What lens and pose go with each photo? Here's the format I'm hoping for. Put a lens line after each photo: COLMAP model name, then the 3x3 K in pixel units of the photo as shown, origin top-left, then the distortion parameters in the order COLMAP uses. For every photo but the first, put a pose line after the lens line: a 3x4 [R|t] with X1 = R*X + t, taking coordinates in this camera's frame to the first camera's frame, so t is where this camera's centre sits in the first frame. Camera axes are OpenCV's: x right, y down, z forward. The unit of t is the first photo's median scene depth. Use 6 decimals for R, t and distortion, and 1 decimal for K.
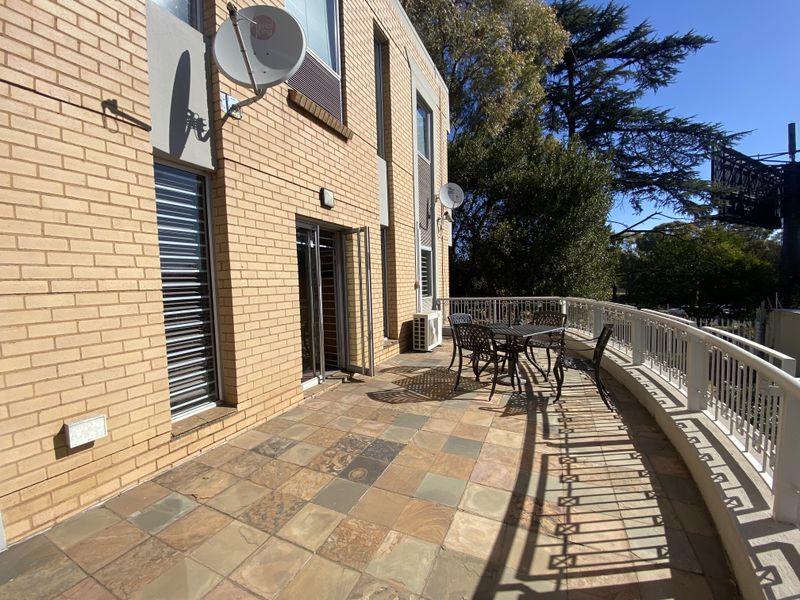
lens RADIAL K [[322.6, 0, 400.0], [0, 322.6, 300.0], [0, 0, 1]] dist [-0.000081, -0.000073]
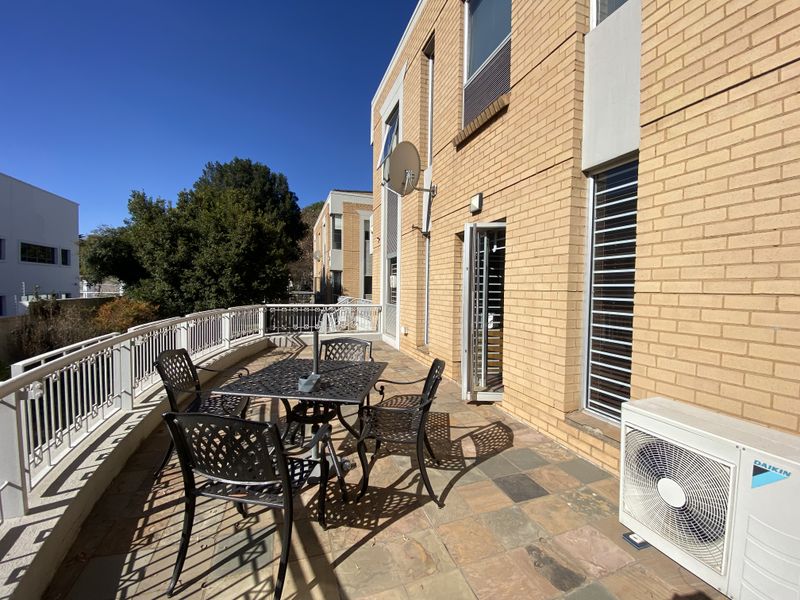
lens RADIAL K [[322.6, 0, 400.0], [0, 322.6, 300.0], [0, 0, 1]] dist [-0.000081, -0.000073]
pose [[-0.716267, 0.050891, -0.695968, 0.731034], [-0.033789, 0.993638, 0.107433, -0.131471], [0.697008, 0.100467, -0.709990, 1.760069]]
